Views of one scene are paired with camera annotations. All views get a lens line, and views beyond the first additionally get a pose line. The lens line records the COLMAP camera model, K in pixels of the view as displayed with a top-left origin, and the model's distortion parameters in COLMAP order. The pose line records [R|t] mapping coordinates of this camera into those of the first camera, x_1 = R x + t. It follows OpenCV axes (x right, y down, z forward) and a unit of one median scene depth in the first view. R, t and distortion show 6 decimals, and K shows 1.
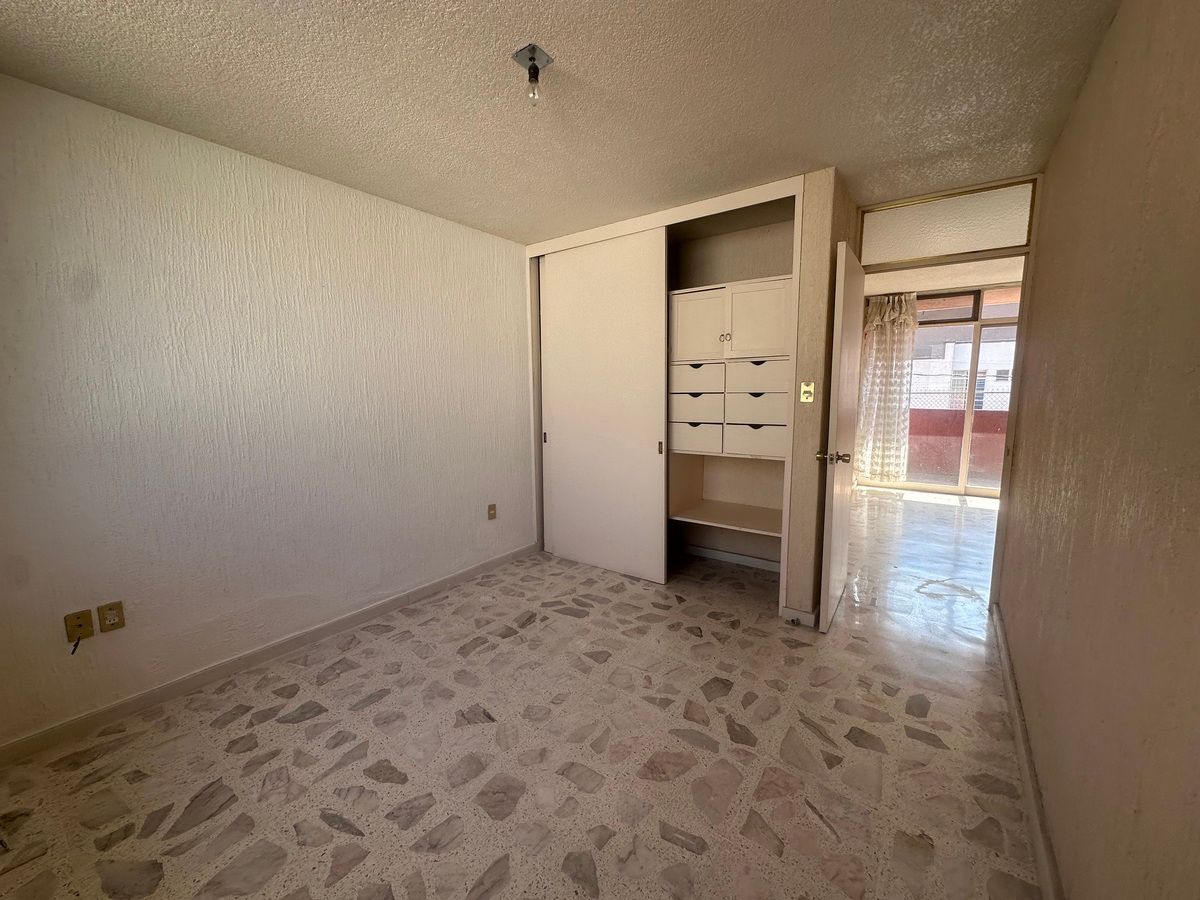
lens RADIAL K [[480.0, 0, 600.0], [0, 480.0, 450.0], [0, 0, 1]] dist [-0.005802, 0.001062]
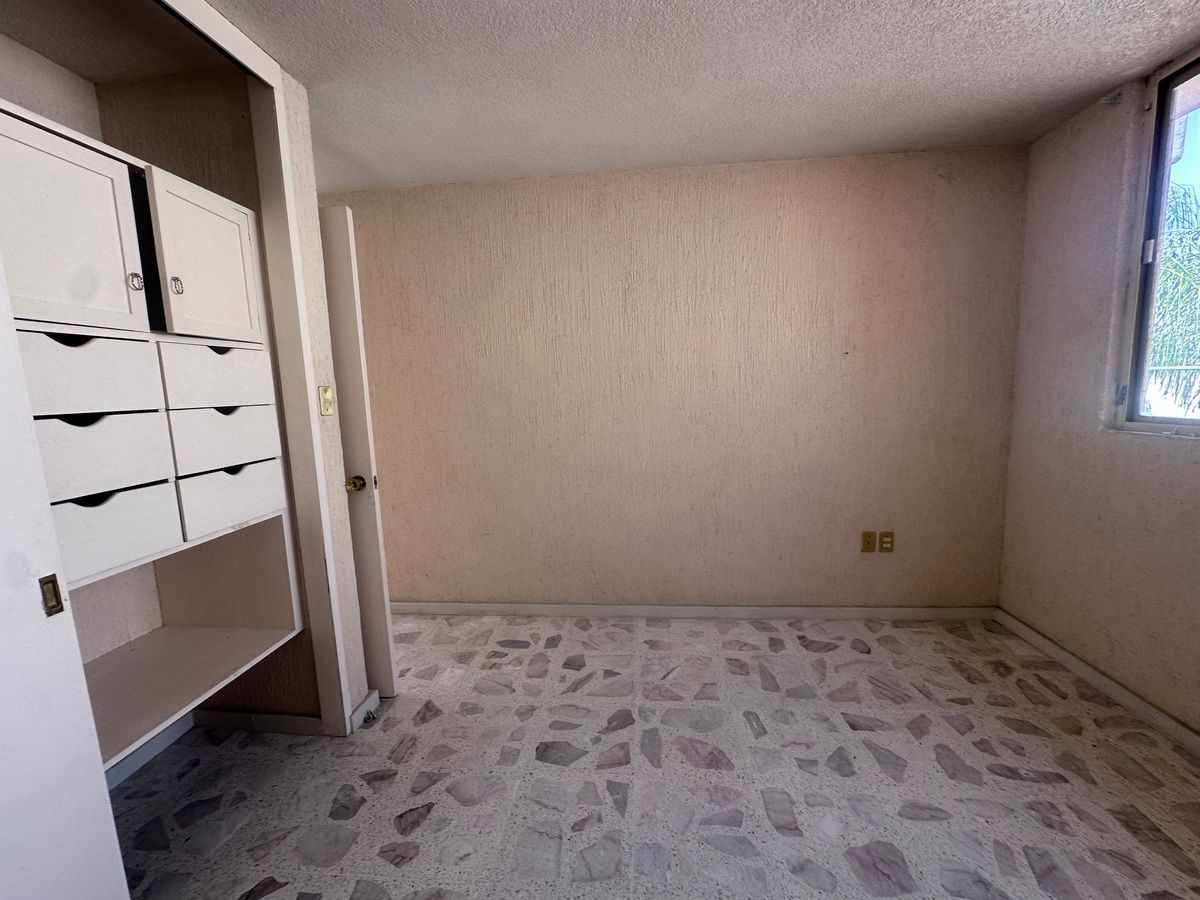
lens RADIAL K [[480.0, 0, 600.0], [0, 480.0, 450.0], [0, 0, 1]] dist [-0.005802, 0.001062]
pose [[-0.507900, -0.085088, 0.857204, -0.497753], [0.151854, 0.970682, 0.186326, -0.160881], [-0.847926, 0.224805, -0.480088, 1.355206]]
